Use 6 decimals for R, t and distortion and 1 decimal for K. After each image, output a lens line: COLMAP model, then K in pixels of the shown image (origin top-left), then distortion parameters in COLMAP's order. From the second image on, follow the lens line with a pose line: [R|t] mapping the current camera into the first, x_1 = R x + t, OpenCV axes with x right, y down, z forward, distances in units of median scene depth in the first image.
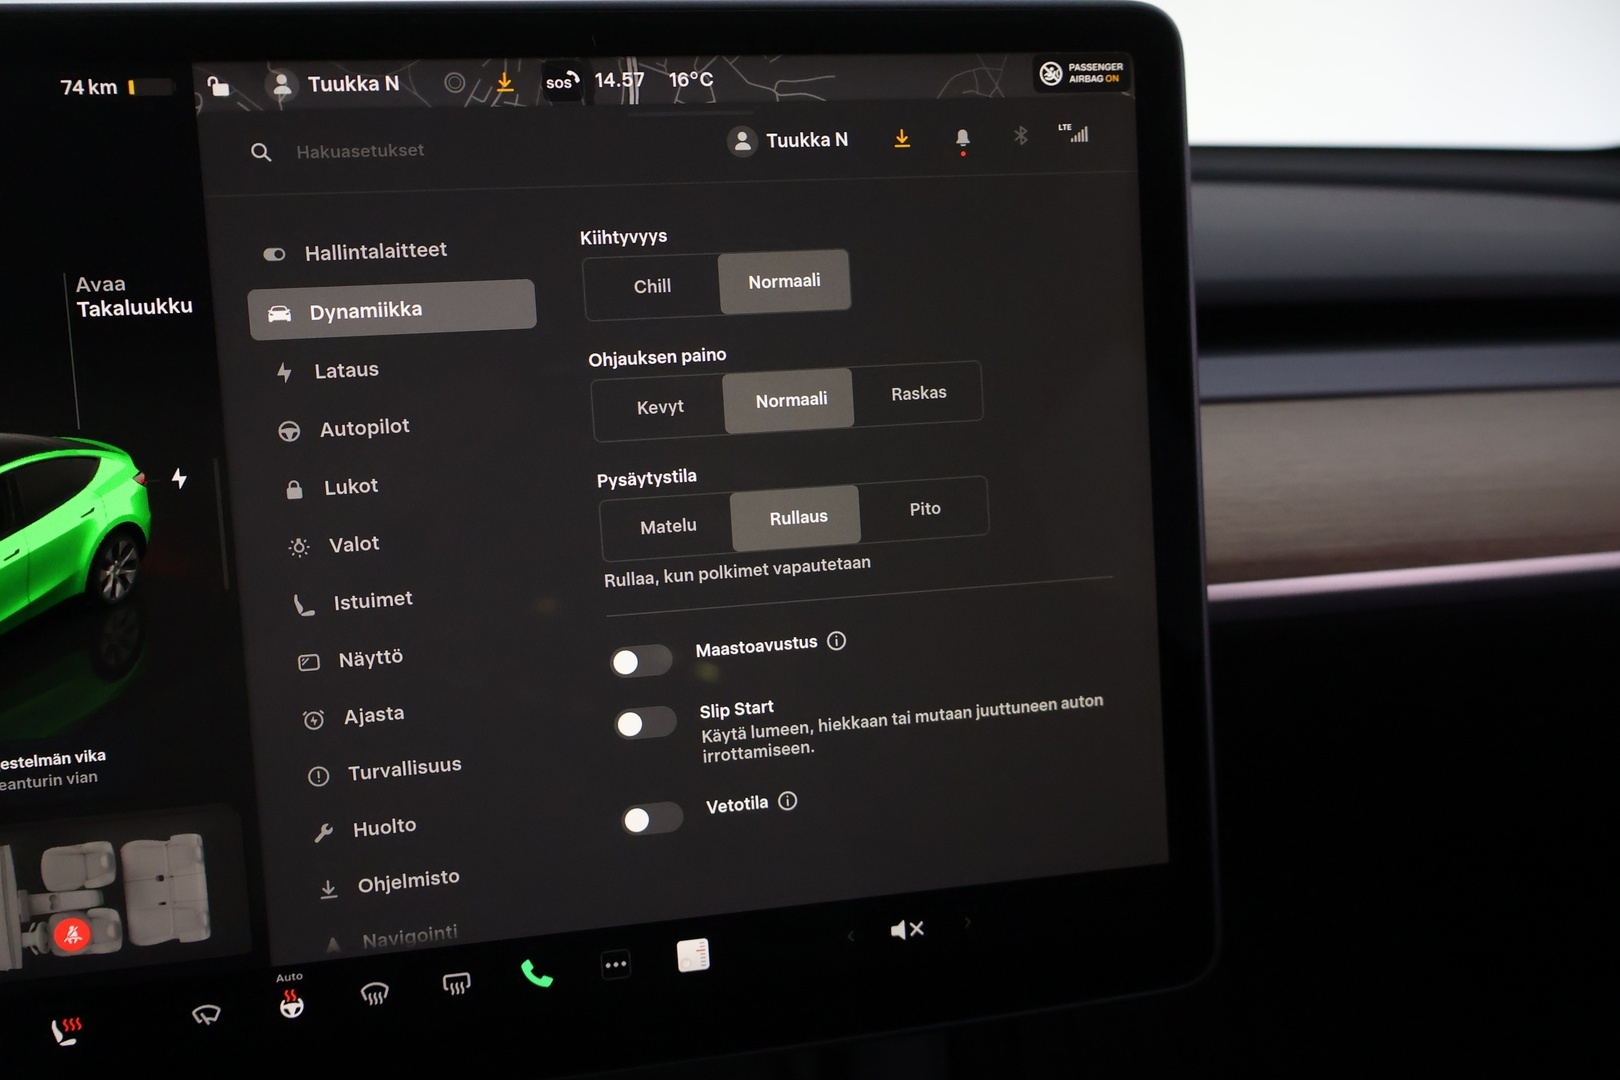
lens RADIAL K [[1211.4, 0, 780.7], [0, 1211.4, 564.6], [0, 0, 1]] dist [0.005083, -0.013965]
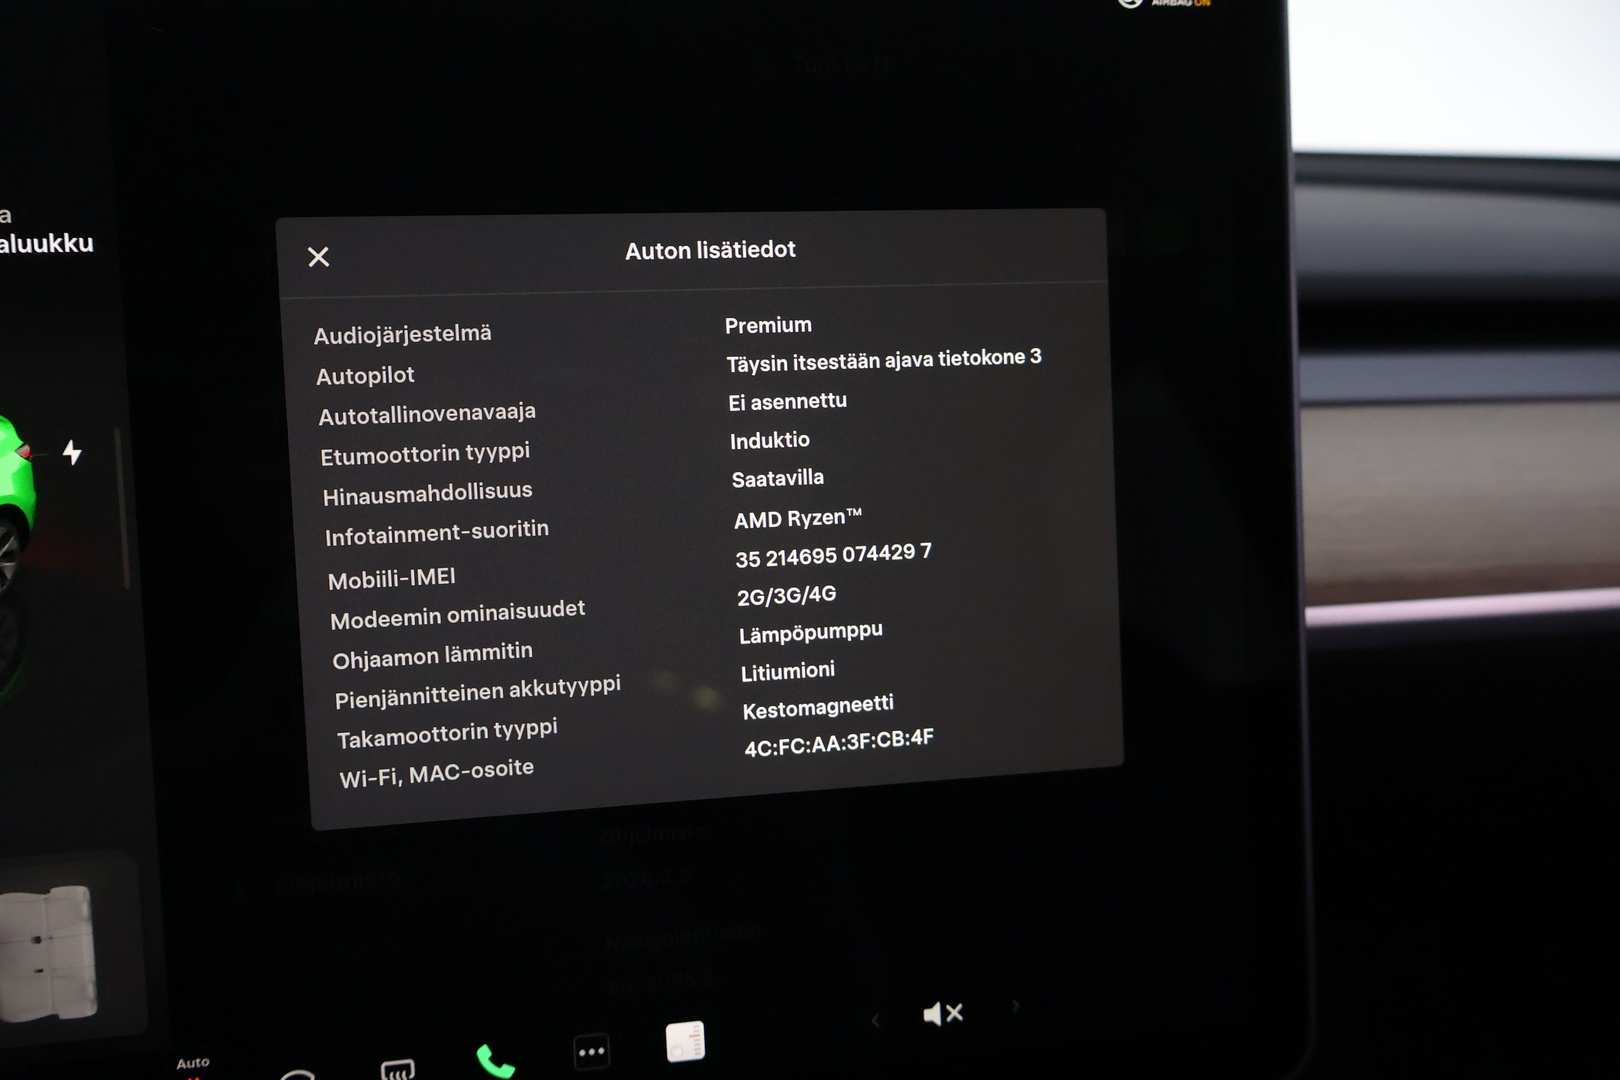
lens RADIAL K [[1211.4, 0, 785.9], [0, 1211.4, 568.8], [0, 0, 1]] dist [0.005083, -0.013965]
pose [[0.999825, 0.018683, -0.000915, -0.008975], [-0.018694, 0.999719, -0.014585, 0.010043], [0.000642, 0.014600, 0.999893, 0.169516]]
